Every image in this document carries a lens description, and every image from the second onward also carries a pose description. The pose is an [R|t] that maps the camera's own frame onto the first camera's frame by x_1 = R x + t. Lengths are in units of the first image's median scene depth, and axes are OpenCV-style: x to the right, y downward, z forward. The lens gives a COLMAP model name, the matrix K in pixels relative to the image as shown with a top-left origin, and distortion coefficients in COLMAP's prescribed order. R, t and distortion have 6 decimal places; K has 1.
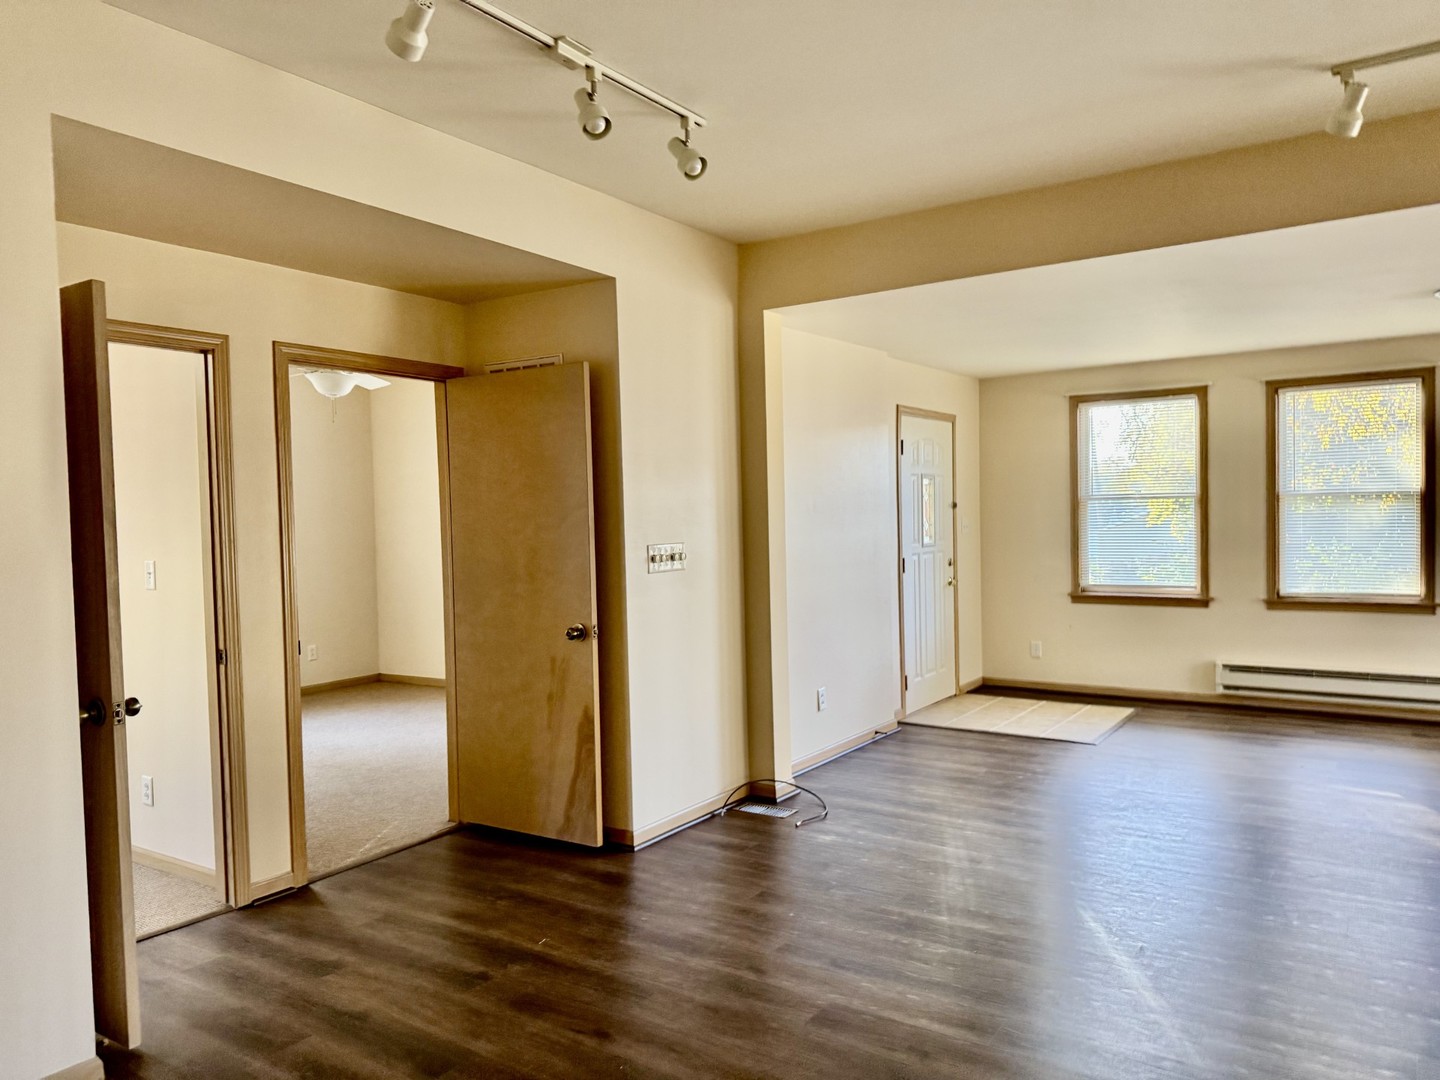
lens RADIAL K [[1040.5, 0, 693.7], [0, 1040.5, 552.4], [0, 0, 1]] dist [0.058304, -0.071443]
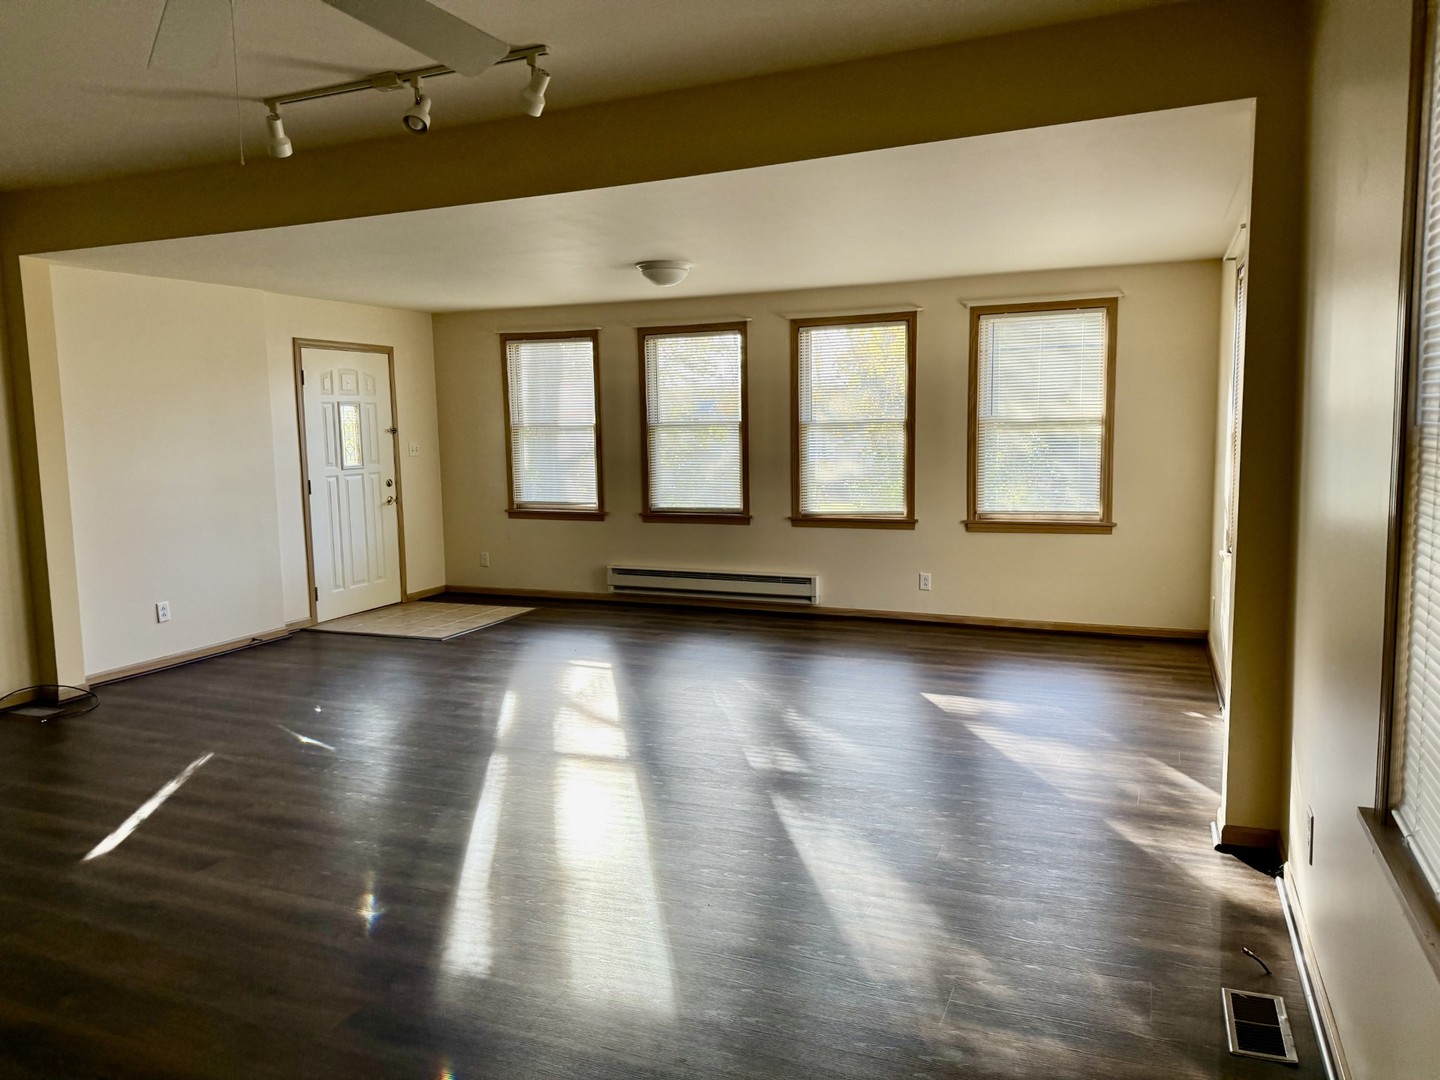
lens RADIAL K [[1040.5, 0, 719.3], [0, 1040.5, 533.2], [0, 0, 1]] dist [0.058304, -0.071443]
pose [[0.980410, -0.018016, 0.196144, 0.389601], [0.005410, 0.997895, 0.064619, -0.007730], [-0.196895, -0.062292, 0.978444, -0.159294]]
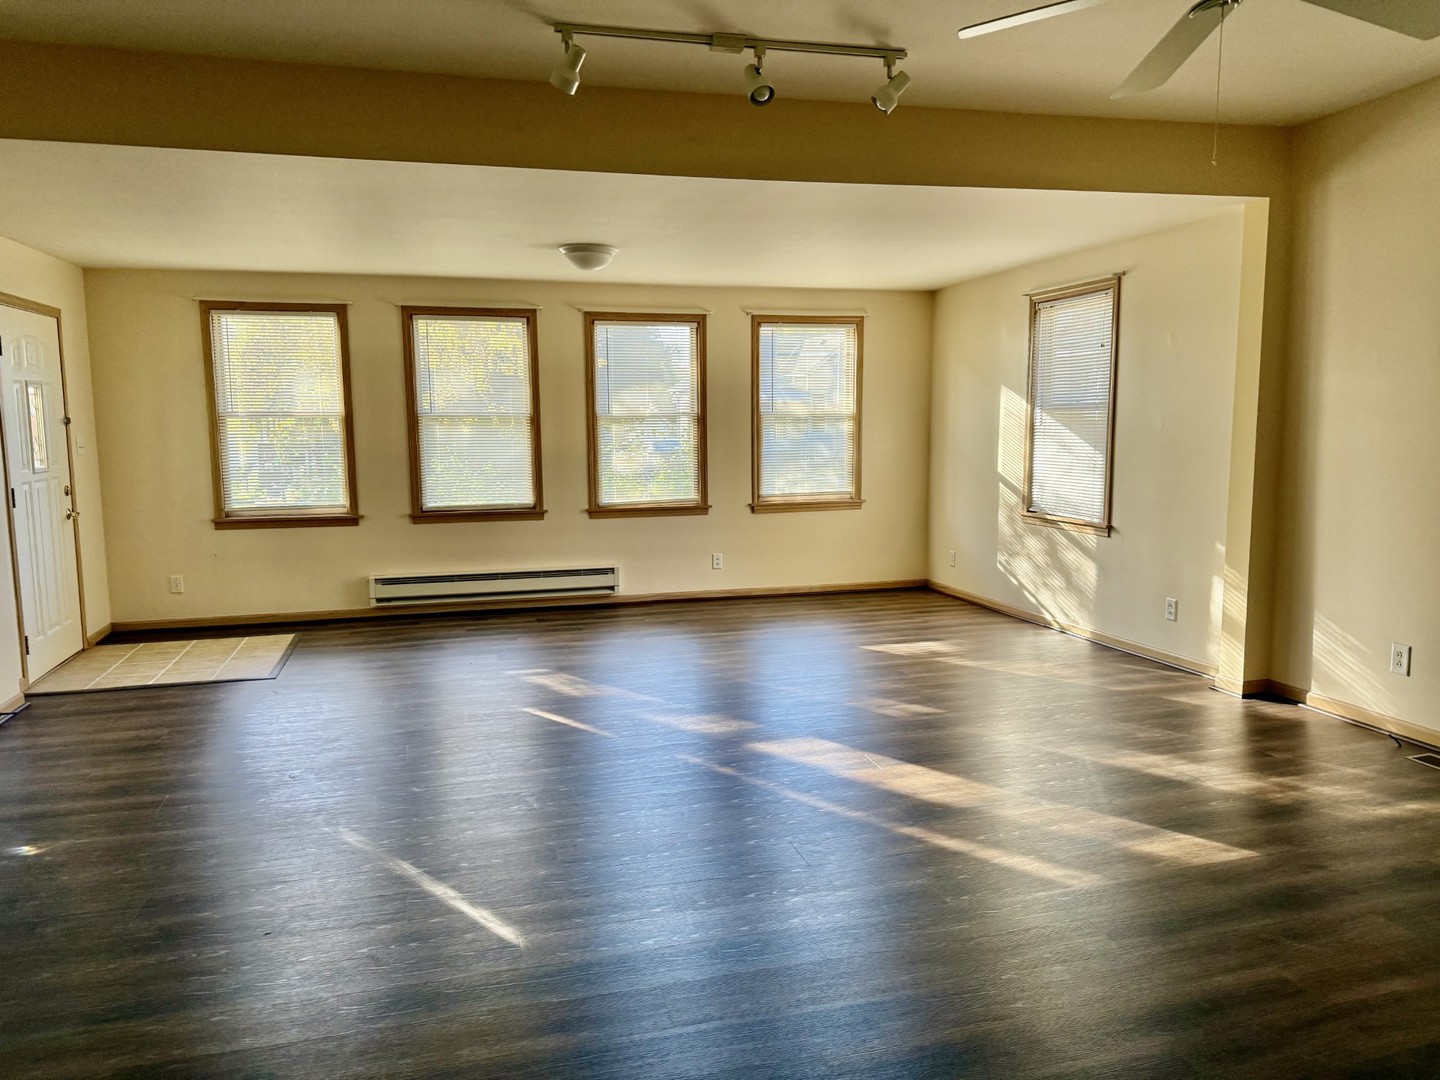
lens RADIAL K [[1040.5, 0, 728.2], [0, 1040.5, 529.9], [0, 0, 1]] dist [0.058304, -0.071443]
pose [[0.637392, -0.068842, 0.767458, -0.062390], [0.025811, 0.997350, 0.068027, -0.002895], [-0.770107, -0.023551, 0.637480, 0.075938]]
